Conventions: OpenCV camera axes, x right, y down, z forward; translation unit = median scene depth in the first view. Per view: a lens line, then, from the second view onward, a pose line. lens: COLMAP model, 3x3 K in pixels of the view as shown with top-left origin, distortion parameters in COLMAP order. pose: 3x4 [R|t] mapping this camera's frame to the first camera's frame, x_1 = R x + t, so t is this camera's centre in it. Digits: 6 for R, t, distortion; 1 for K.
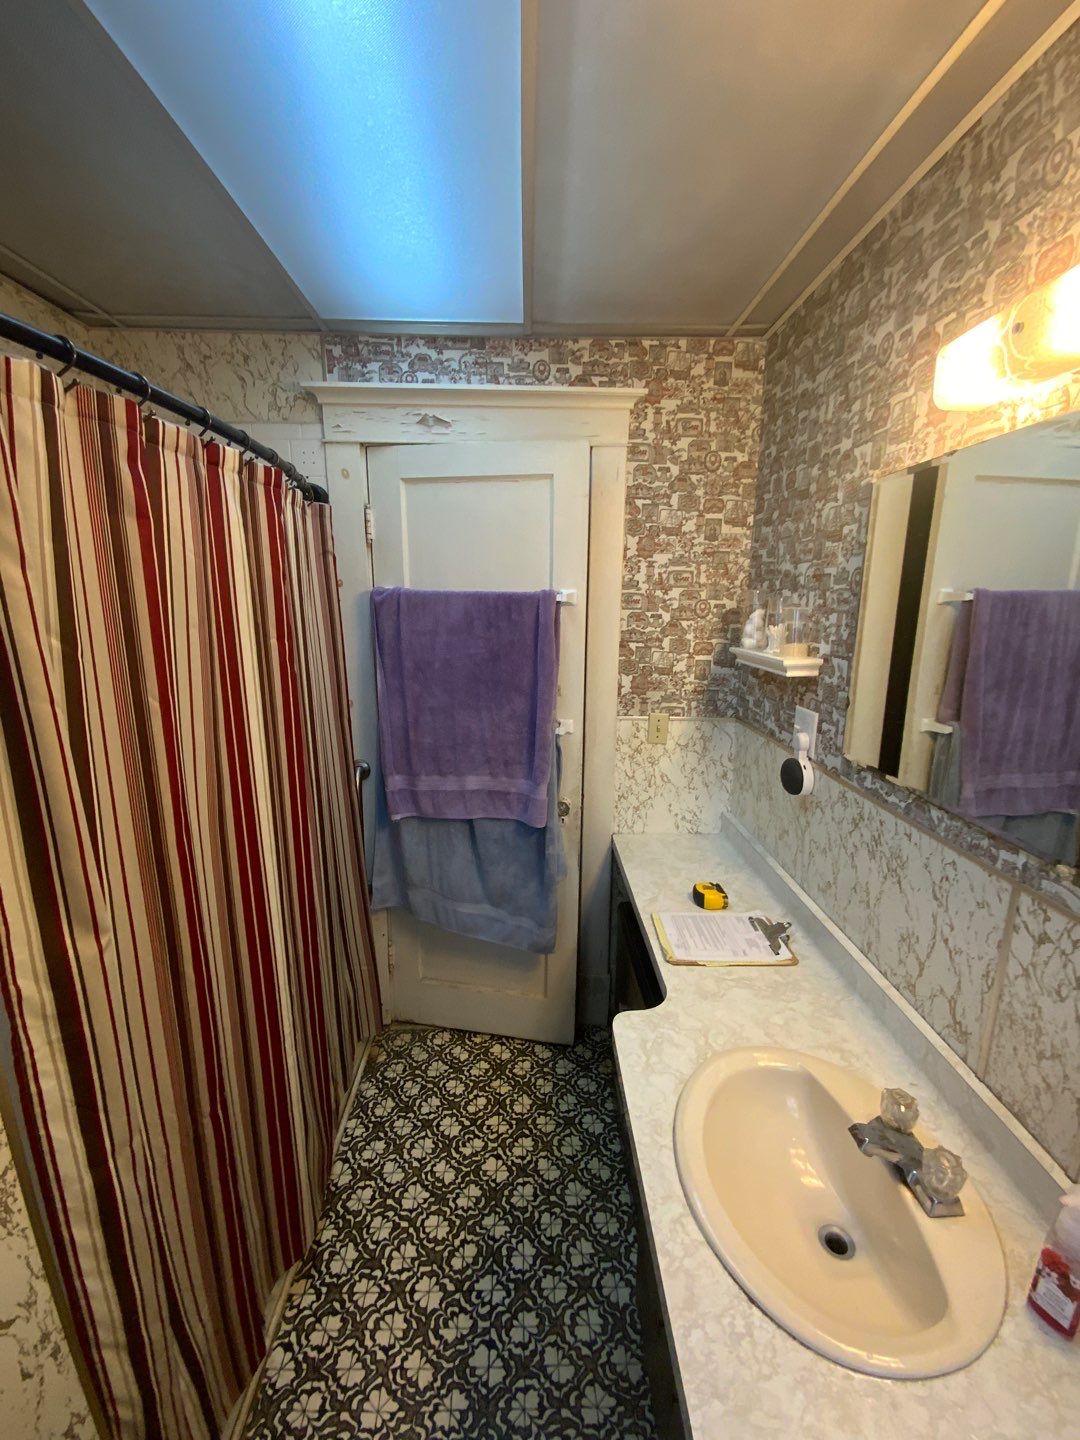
lens RADIAL K [[587.1, 0, 552.2], [0, 587.1, 729.8], [0, 0, 1]] dist [0.015109, -0.013006]
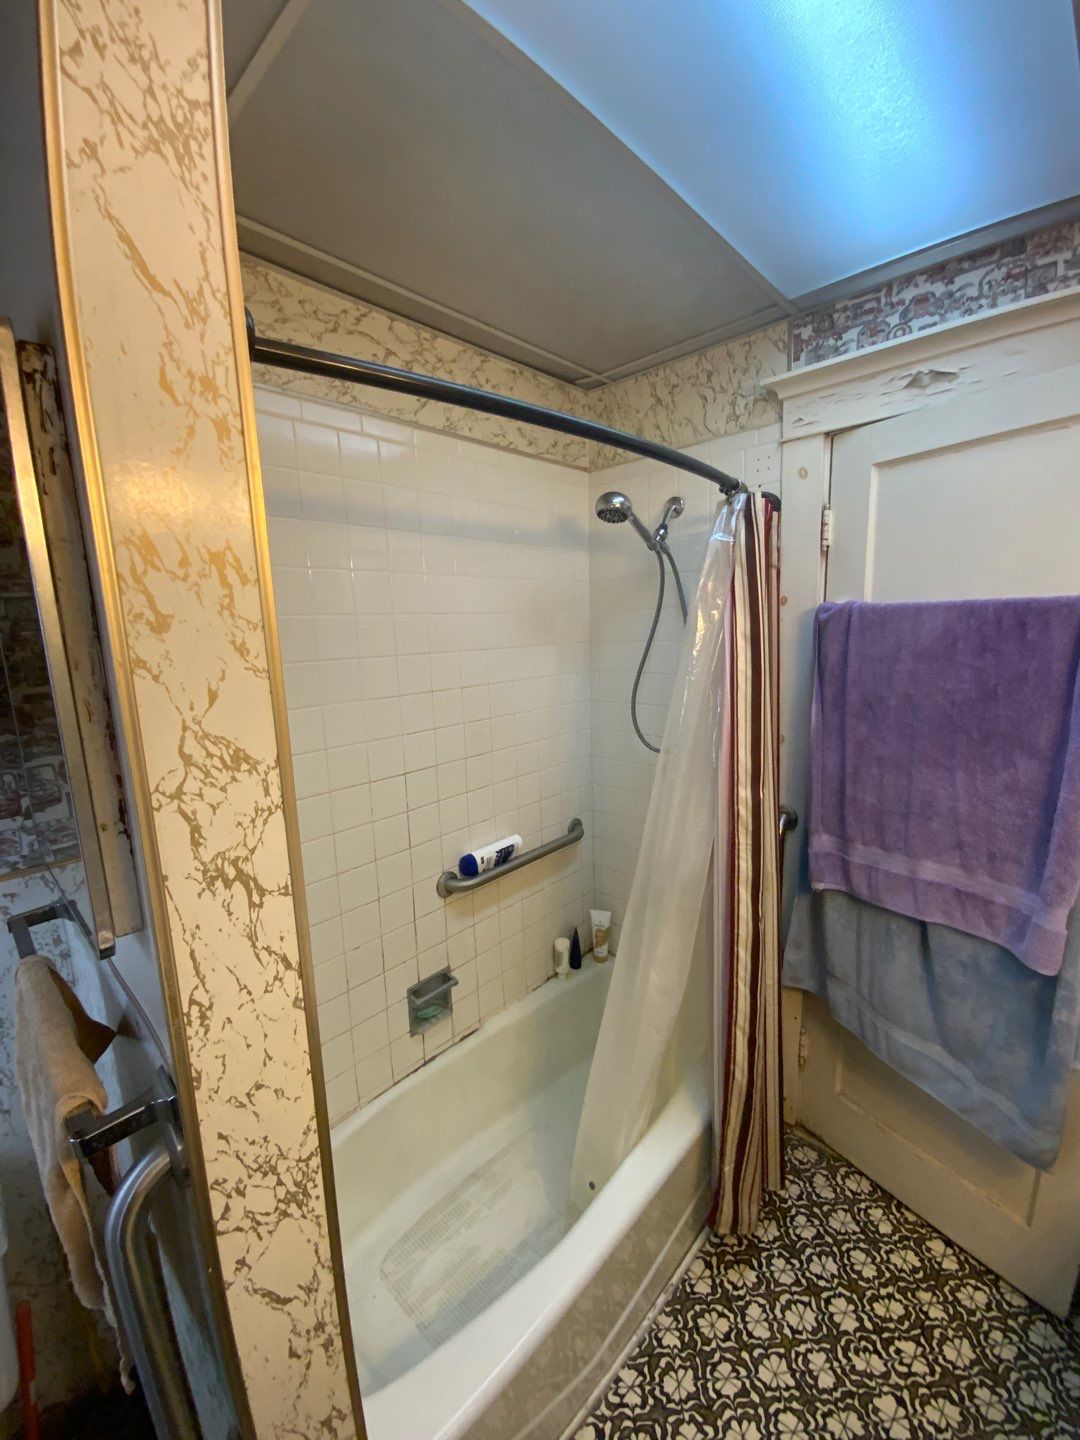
lens RADIAL K [[587.1, 0, 549.7], [0, 587.1, 721.4], [0, 0, 1]] dist [0.015109, -0.013006]
pose [[0.695904, 0.088033, -0.712719, 0.033955], [-0.119894, 0.992771, 0.005558, -0.037127], [0.708056, 0.081583, 0.701428, 0.168591]]
